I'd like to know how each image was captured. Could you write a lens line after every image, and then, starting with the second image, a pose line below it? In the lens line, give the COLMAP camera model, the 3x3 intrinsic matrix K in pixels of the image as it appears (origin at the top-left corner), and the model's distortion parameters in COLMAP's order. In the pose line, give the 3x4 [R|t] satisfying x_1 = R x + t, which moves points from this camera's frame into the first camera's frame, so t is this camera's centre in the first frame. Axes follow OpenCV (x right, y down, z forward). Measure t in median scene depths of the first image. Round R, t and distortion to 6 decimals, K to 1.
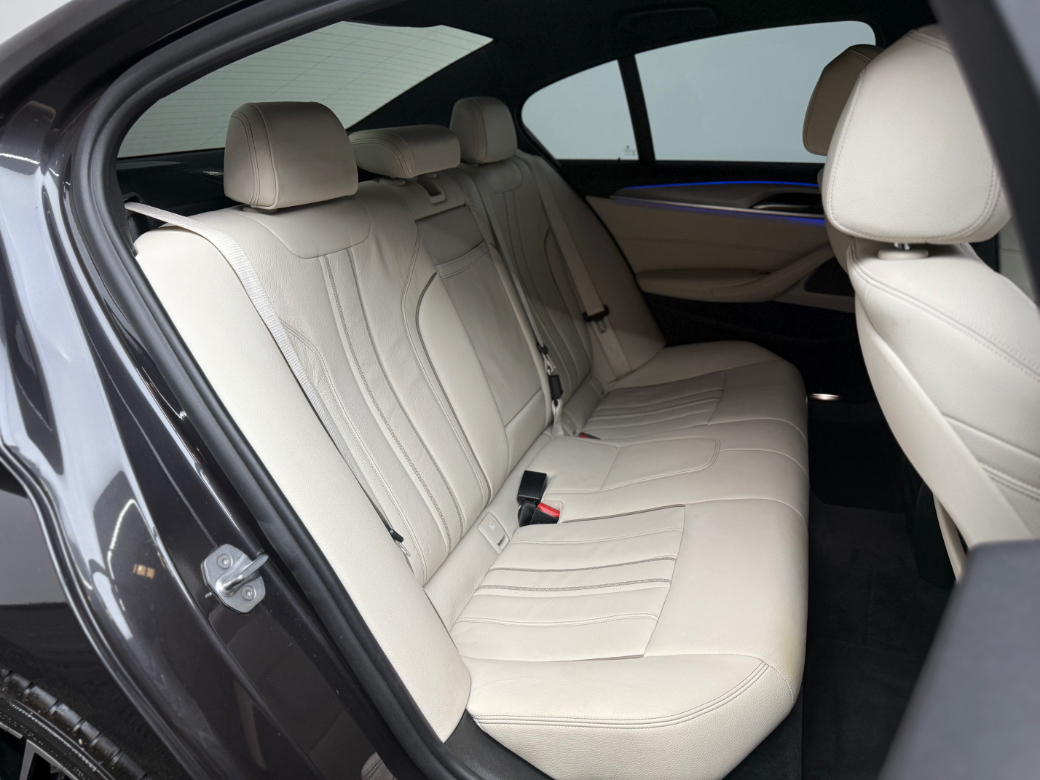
lens RADIAL K [[748.9, 0, 520.0], [0, 748.9, 390.0], [0, 0, 1]] dist [0.137242, -0.250832]
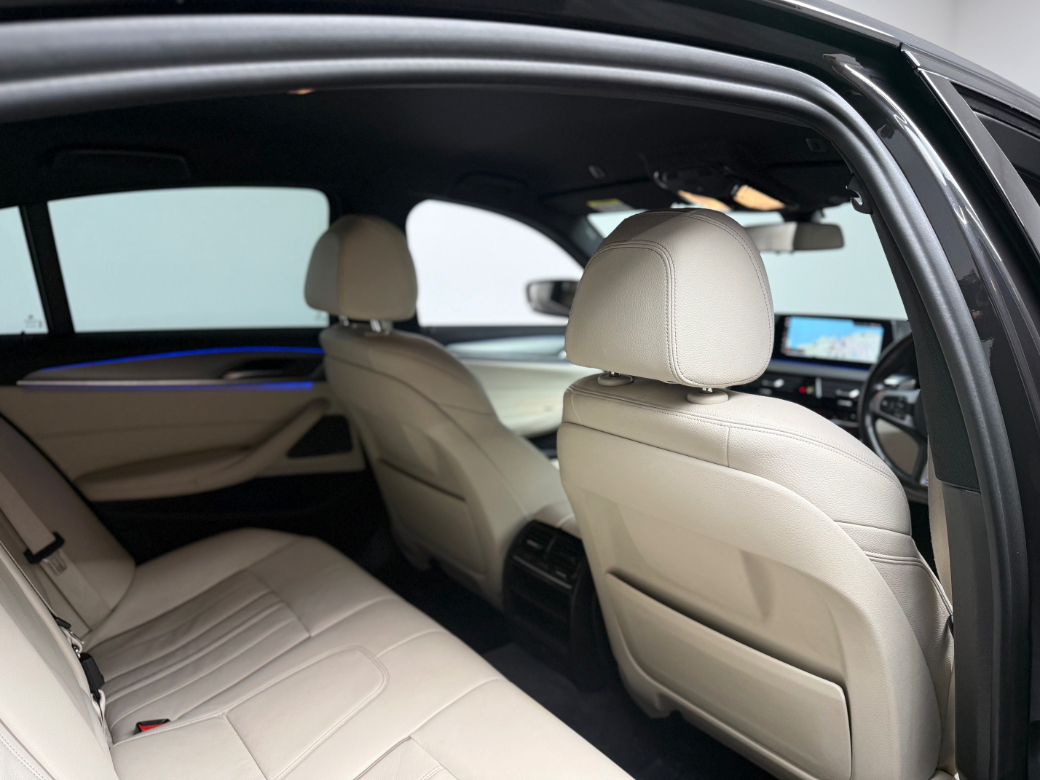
lens RADIAL K [[748.9, 0, 520.0], [0, 748.9, 390.0], [0, 0, 1]] dist [0.137242, -0.250832]
pose [[0.533512, -0.114988, 0.837940, -0.230031], [0.281941, 0.958230, -0.048015, -0.083915], [-0.797417, 0.261866, 0.543647, 0.242513]]
